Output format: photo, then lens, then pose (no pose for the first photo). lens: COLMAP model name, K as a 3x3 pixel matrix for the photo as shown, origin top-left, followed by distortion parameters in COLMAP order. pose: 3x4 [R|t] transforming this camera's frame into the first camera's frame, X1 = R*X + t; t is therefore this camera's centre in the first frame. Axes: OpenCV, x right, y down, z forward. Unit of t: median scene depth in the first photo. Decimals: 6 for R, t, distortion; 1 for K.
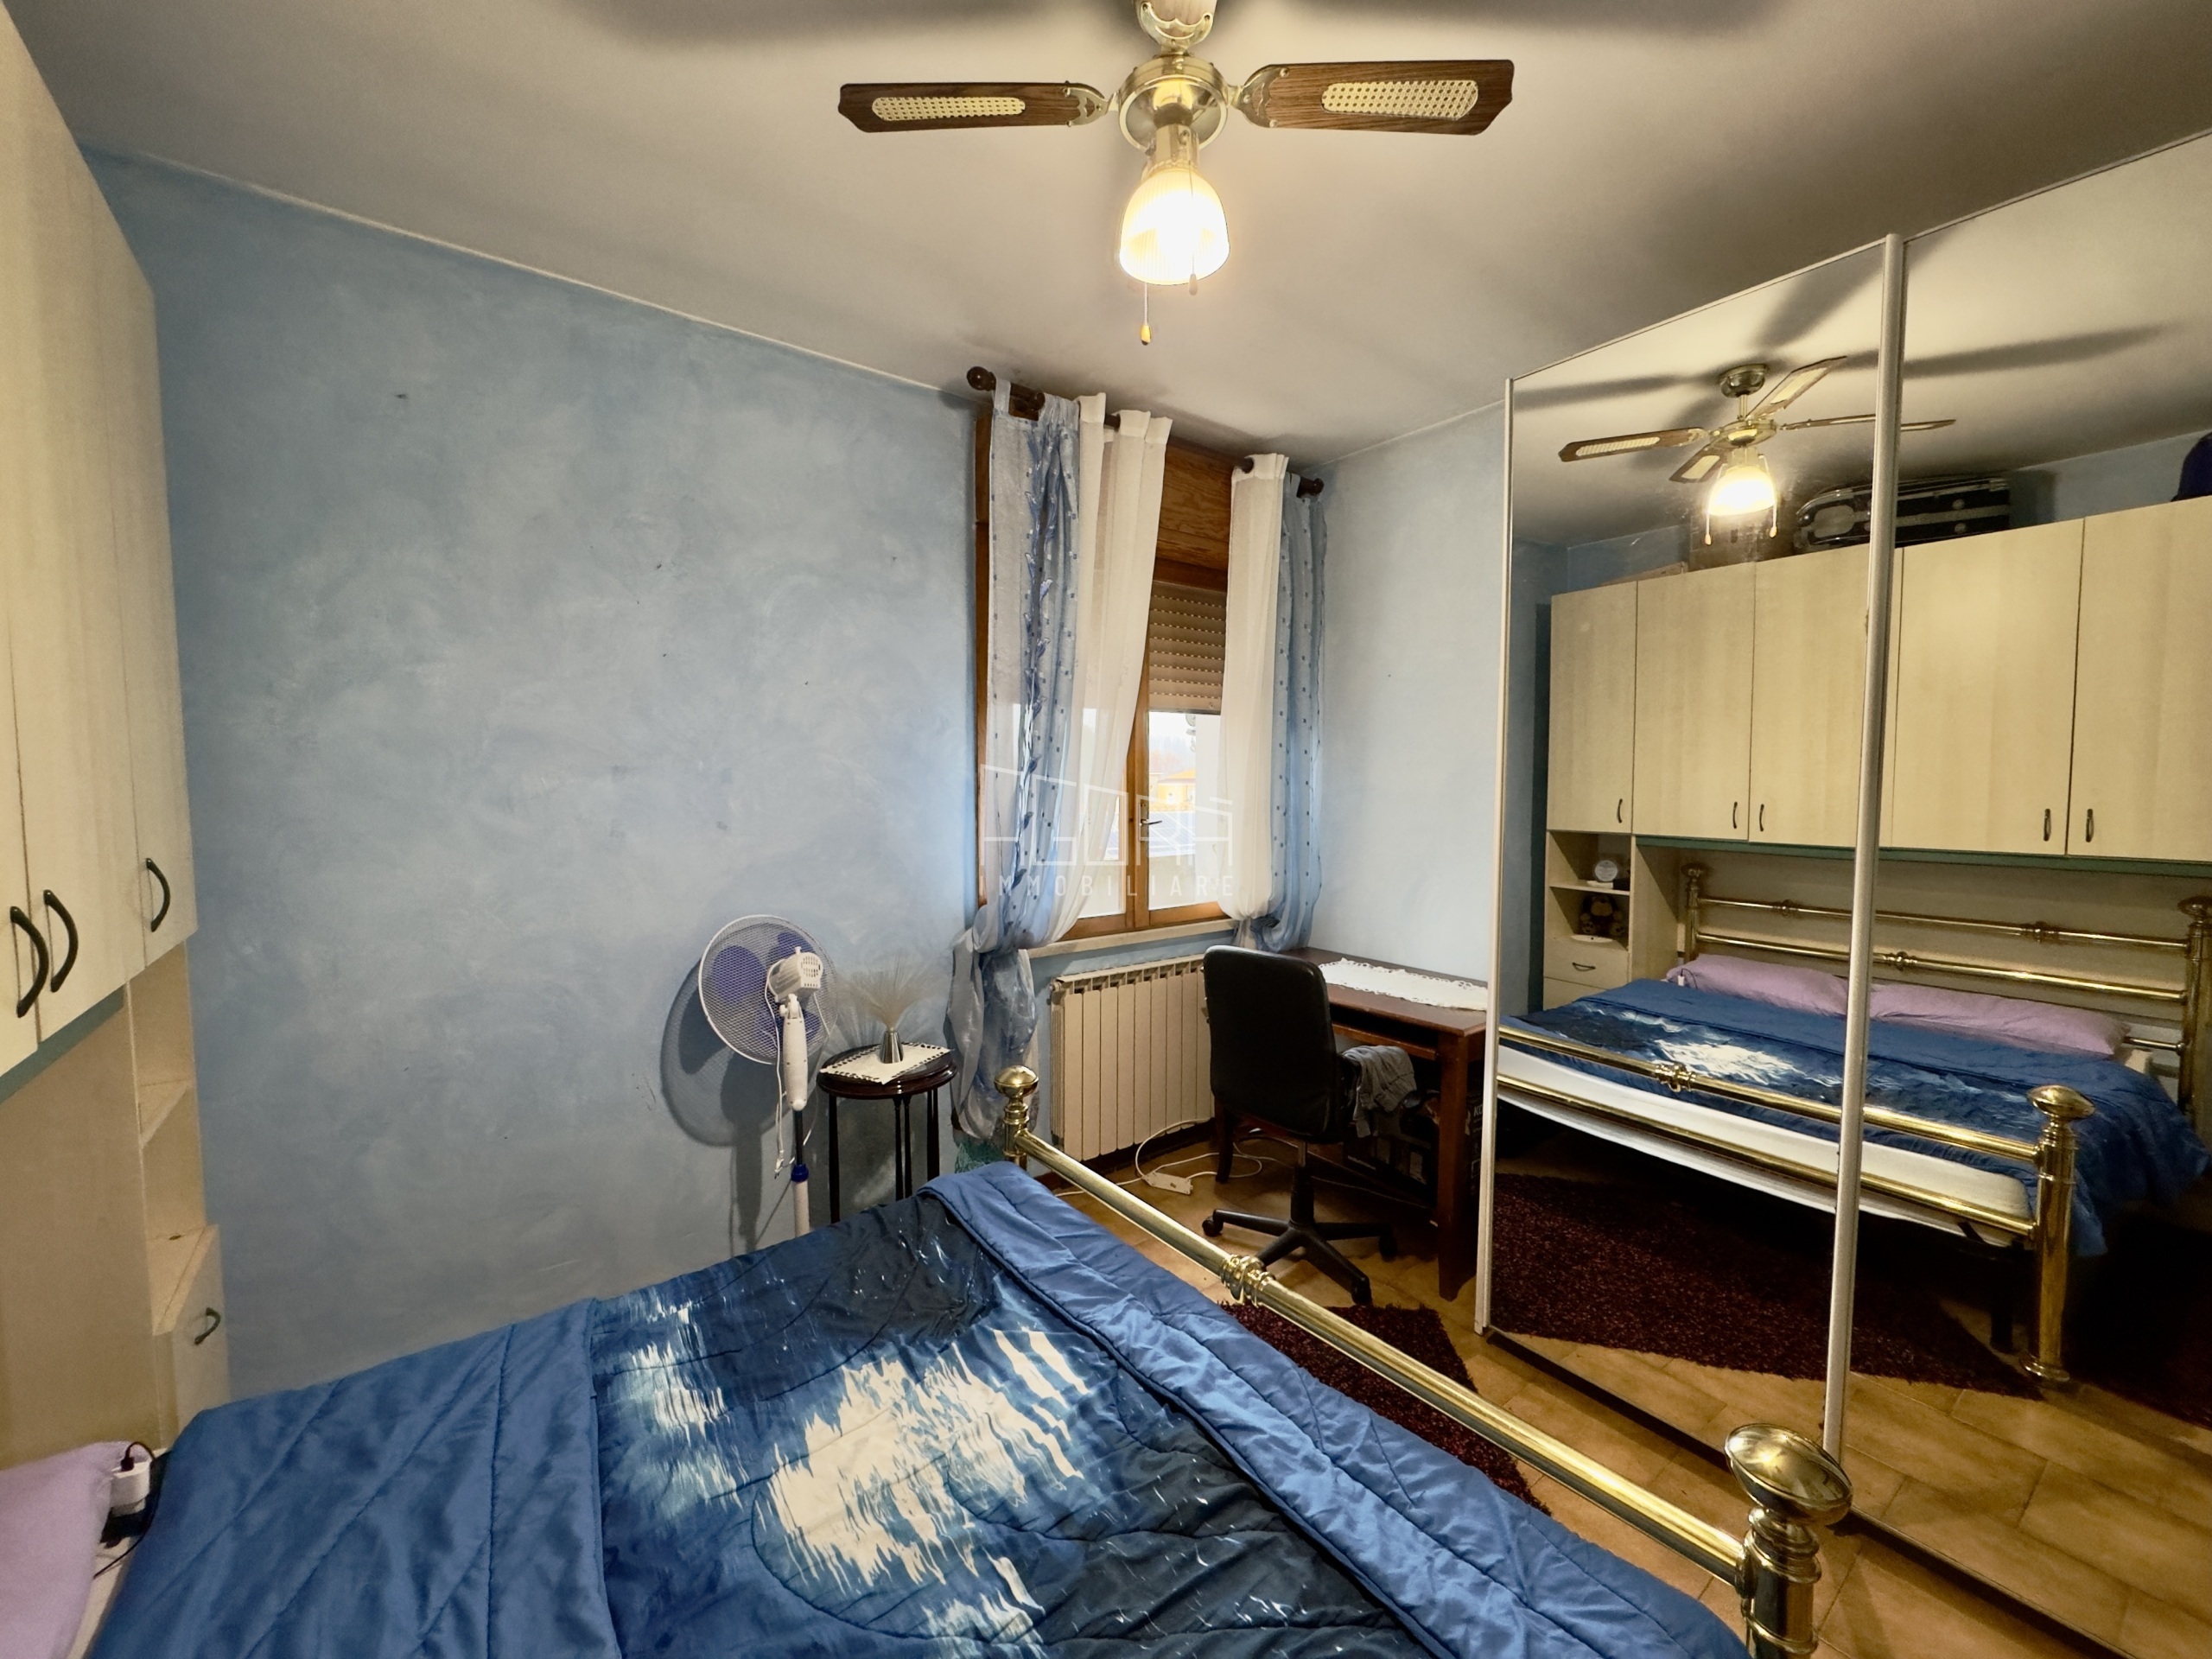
lens RADIAL K [[878.2, 0, 1105.4], [0, 878.2, 831.8], [0, 0, 1]] dist [-0.001583, 0.000010]
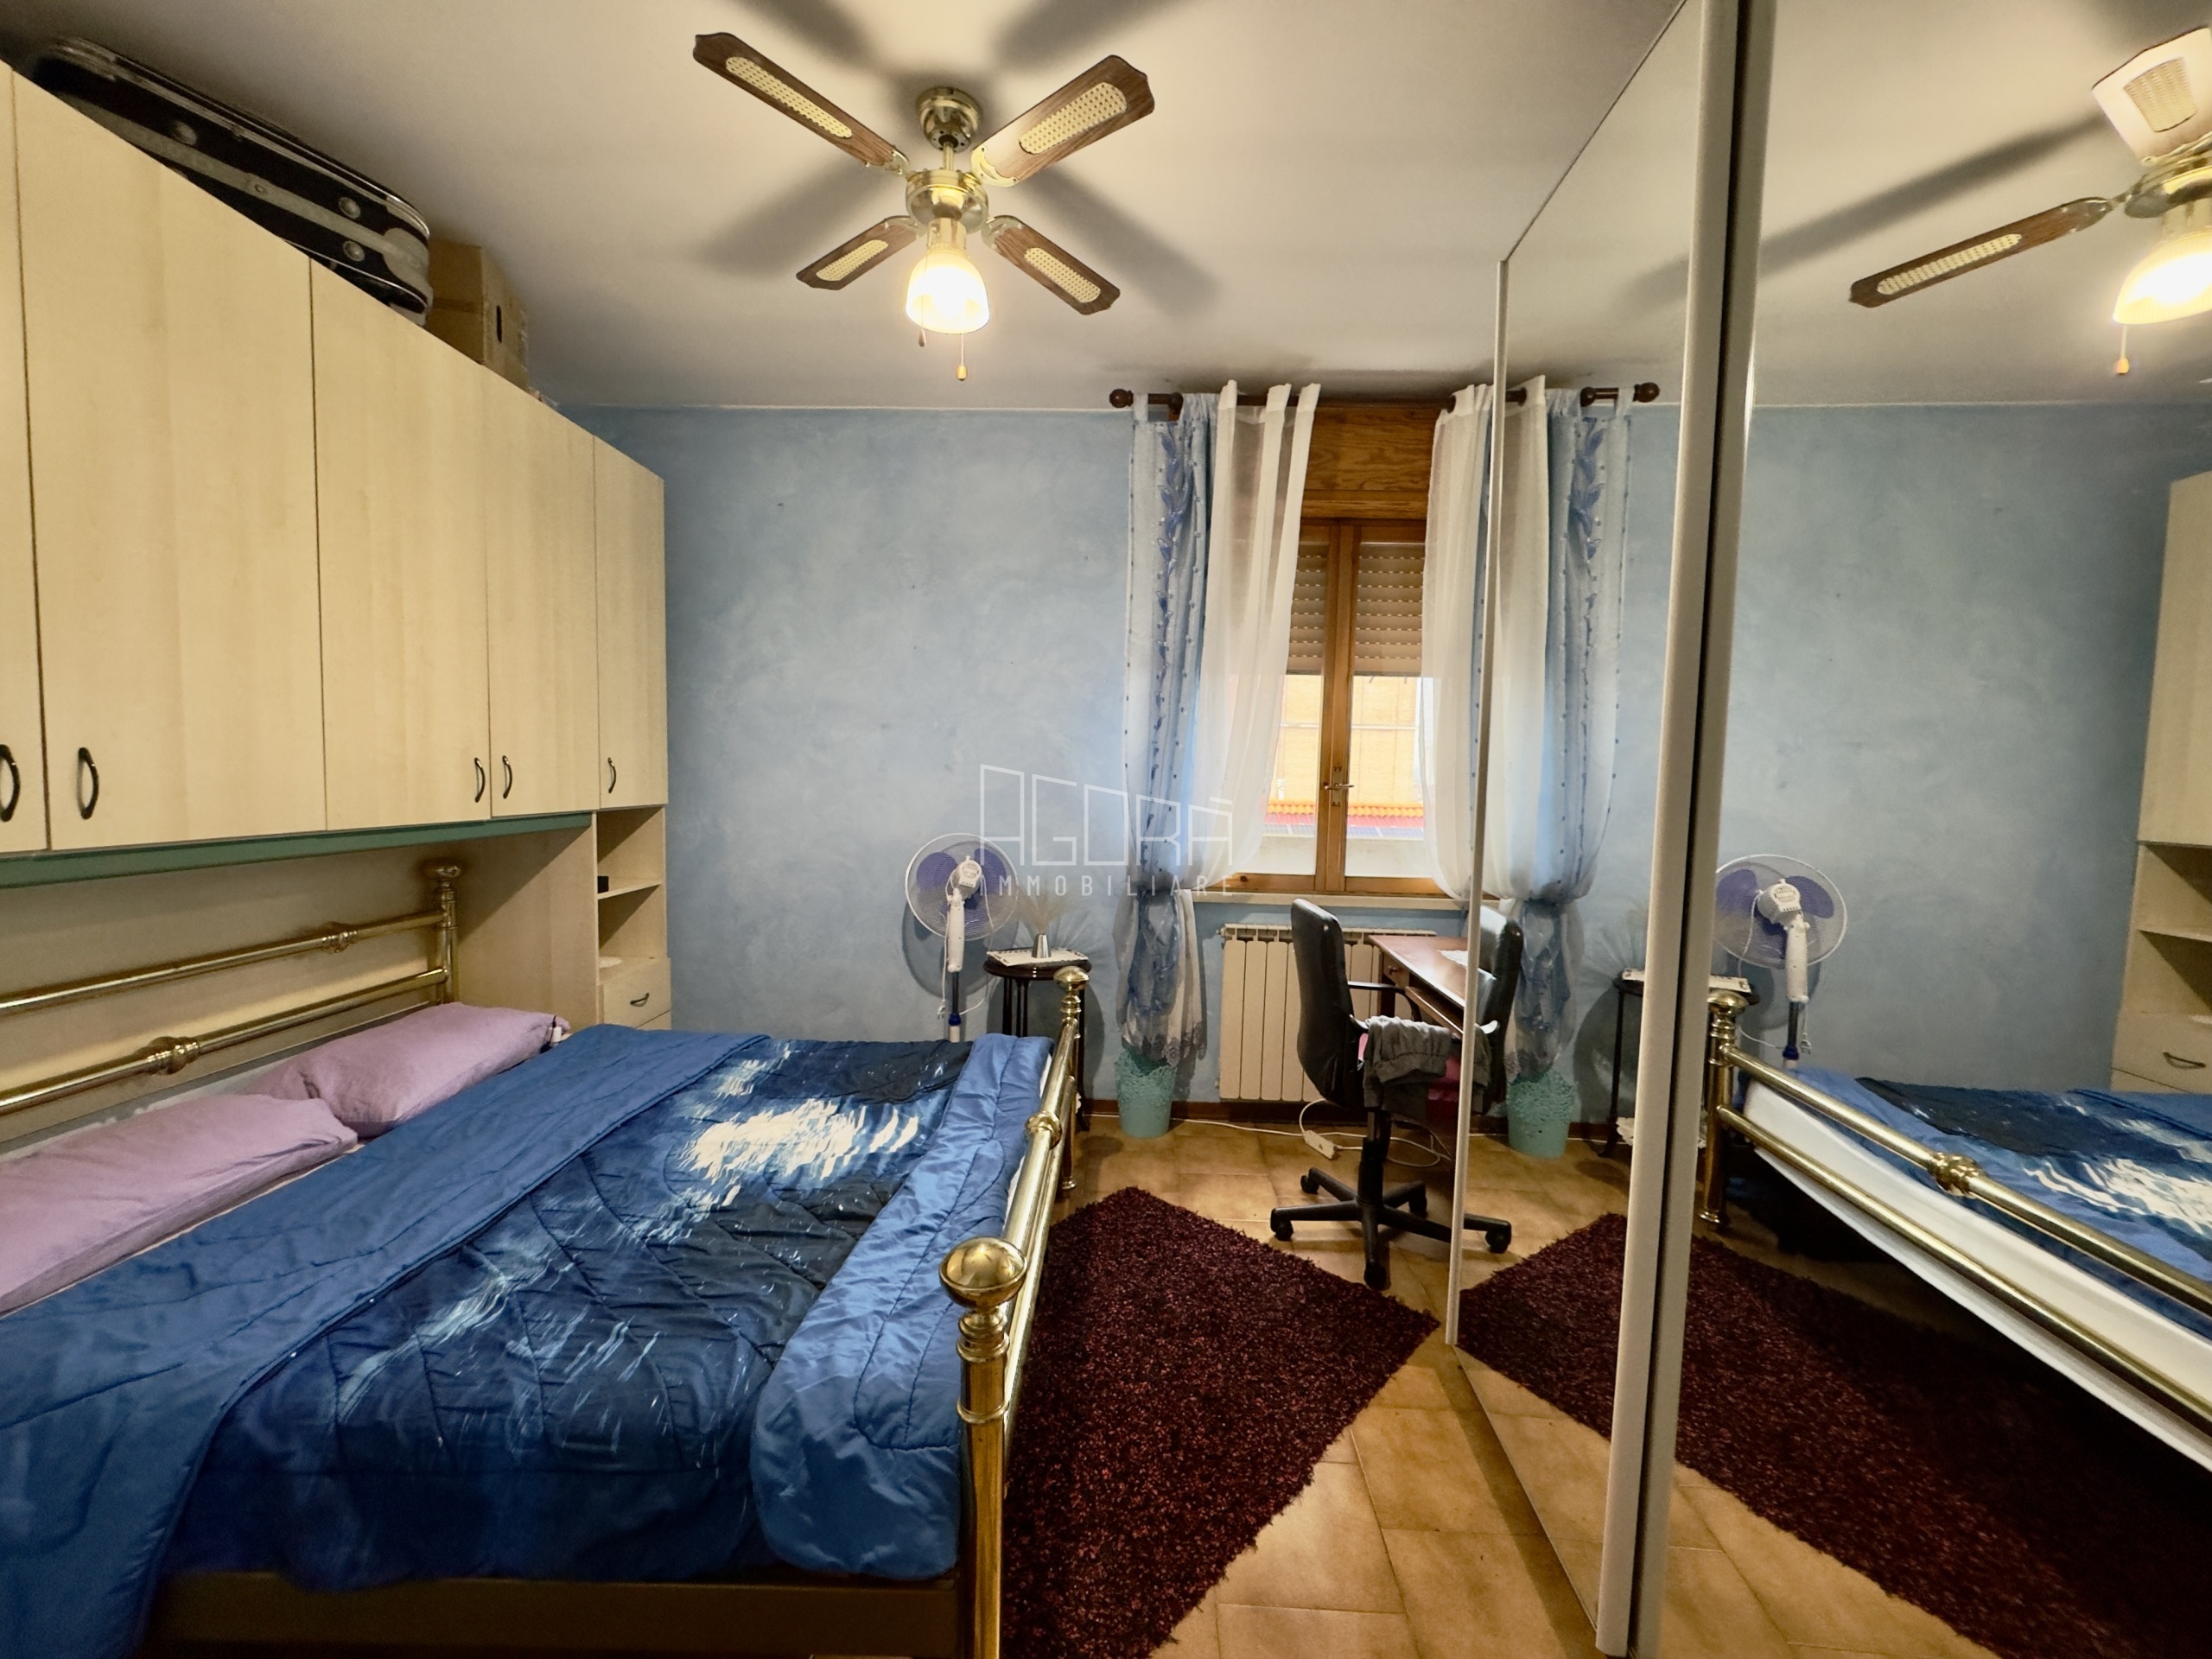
lens RADIAL K [[882.0, 0, 1107.5], [0, 882.0, 832.3], [0, 0, 1]] dist [-0.002288, 0.000030]
pose [[0.769638, 0.064485, -0.635216, 0.676252], [-0.064323, 0.997656, 0.023344, 0.048369], [0.635233, 0.022893, 0.771982, 0.079859]]
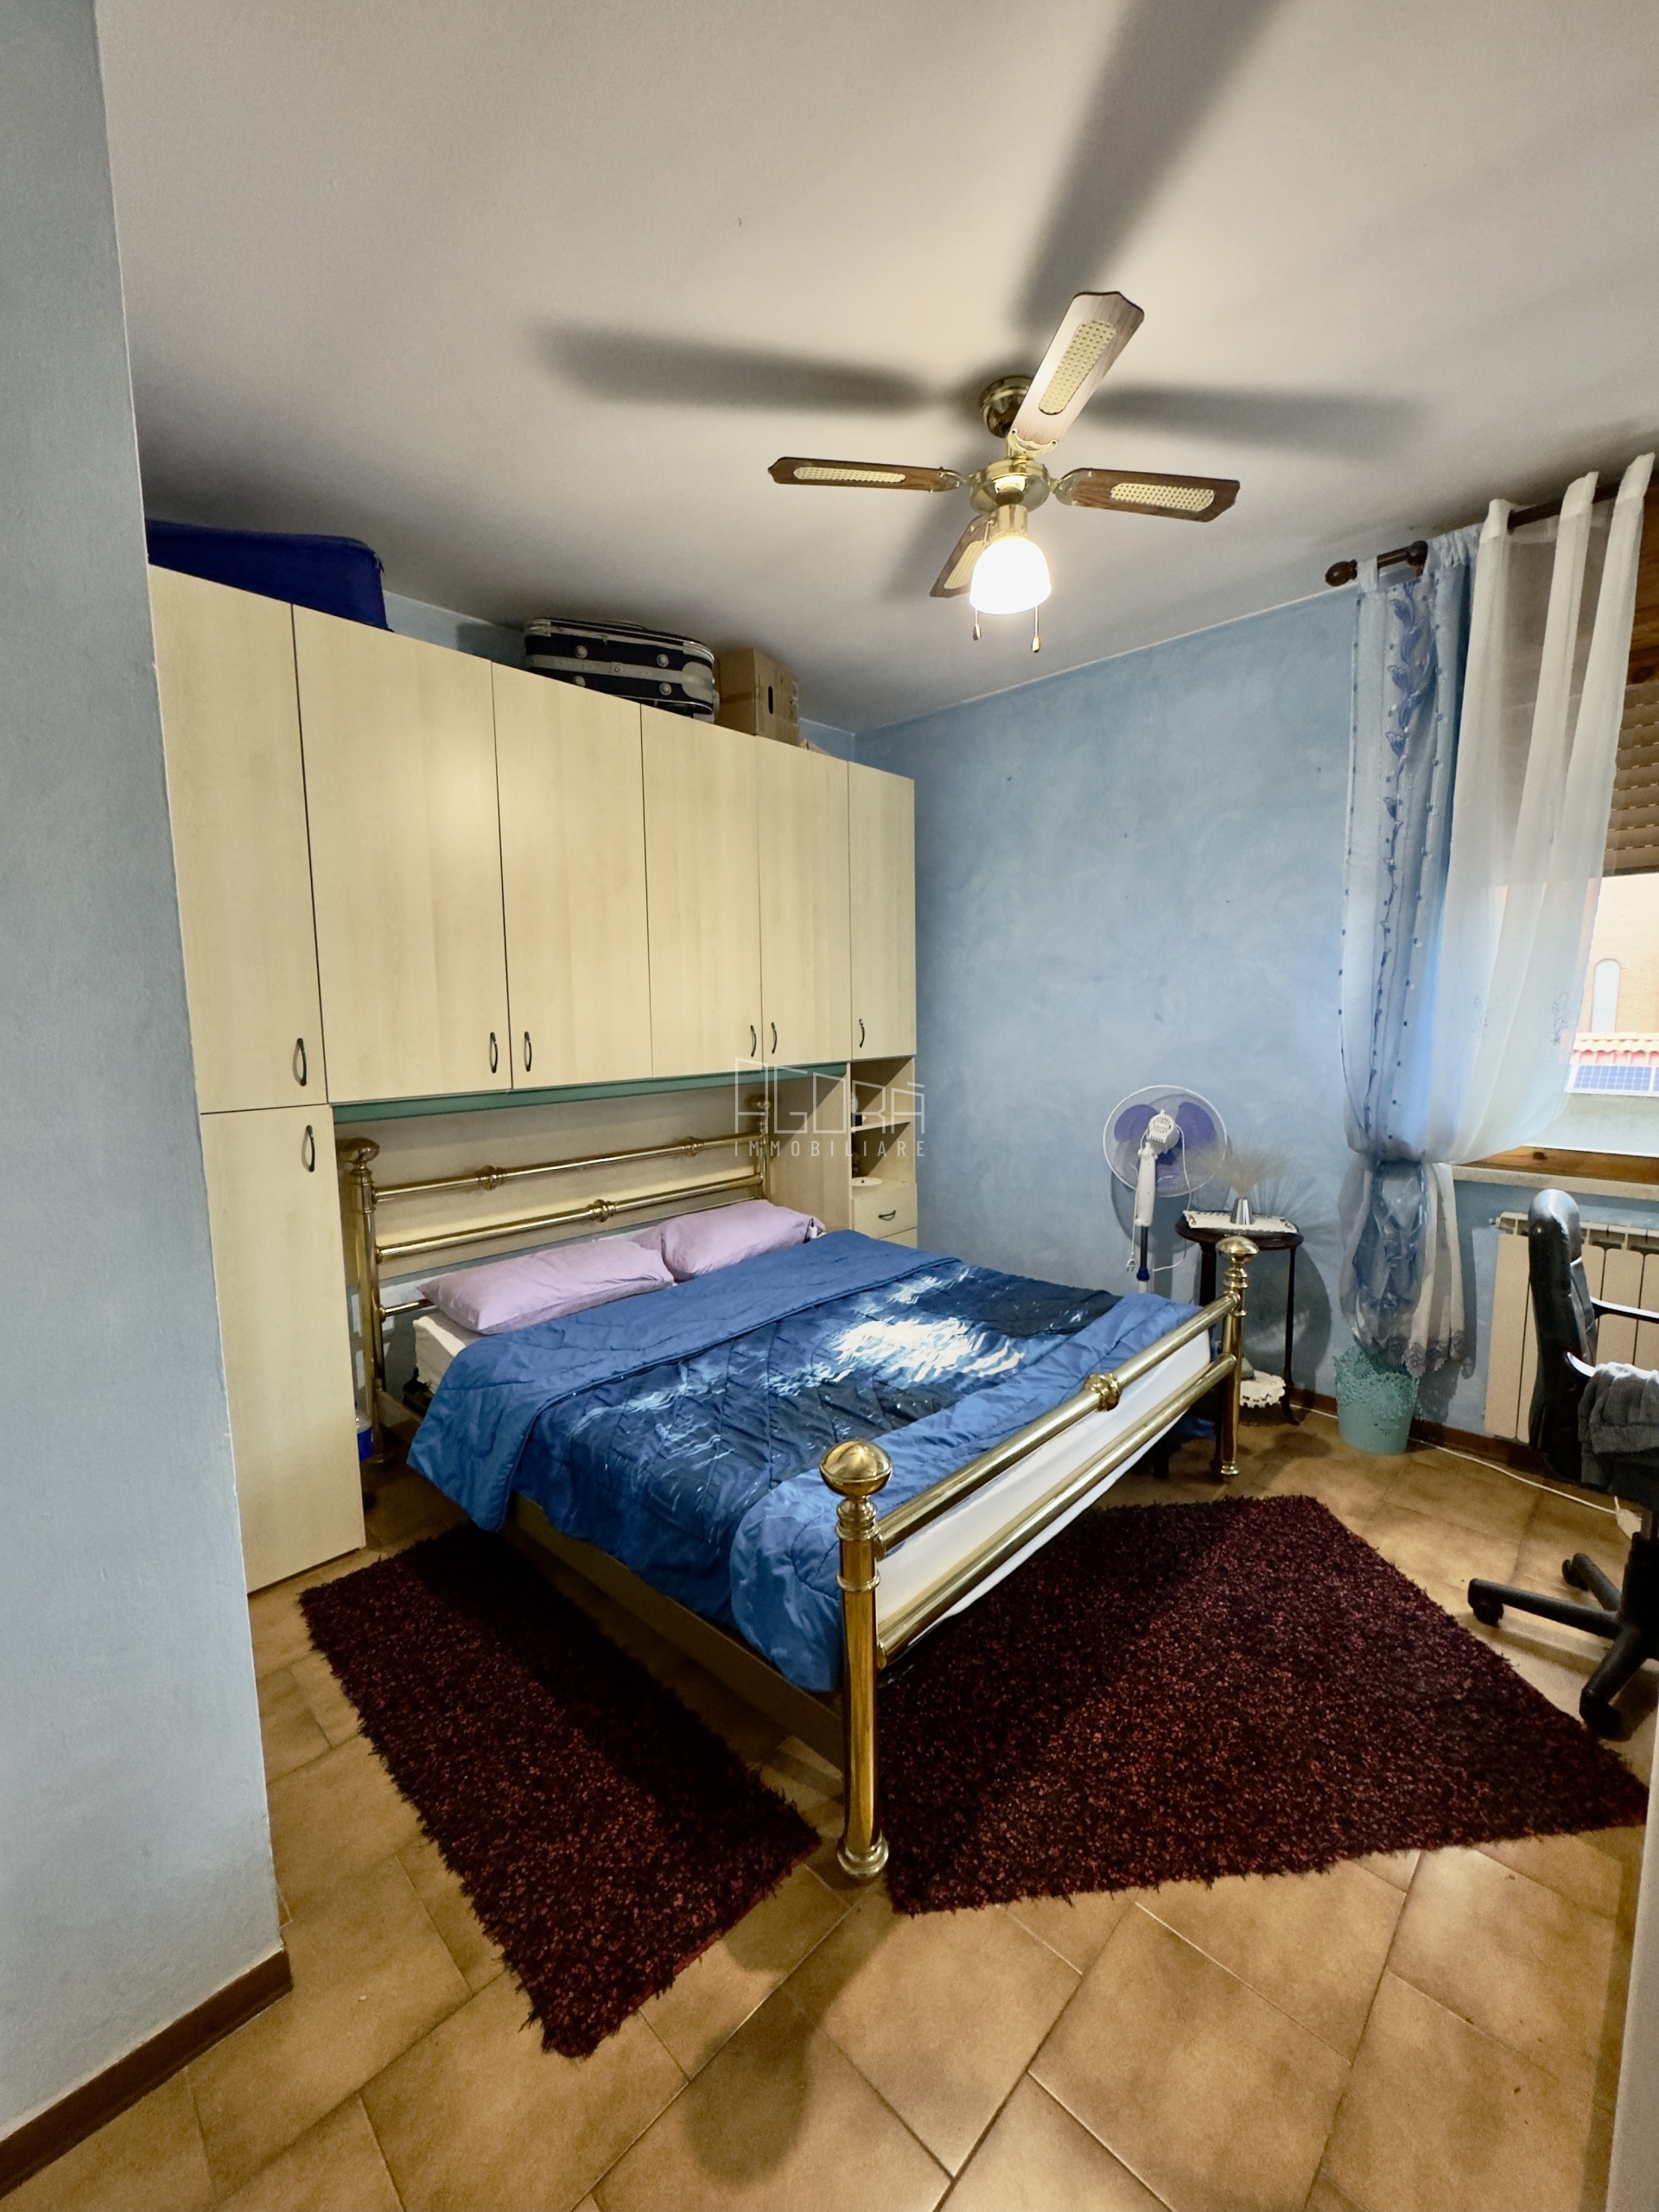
lens RADIAL K [[882.0, 0, 829.5], [0, 882.0, 1106.0], [0, 0, 1]] dist [-0.002288, 0.000030]
pose [[0.142417, 0.111180, -0.983543, 0.872057], [-0.046247, 0.993334, 0.105590, 0.008990], [0.988726, 0.030448, 0.146610, 0.308528]]
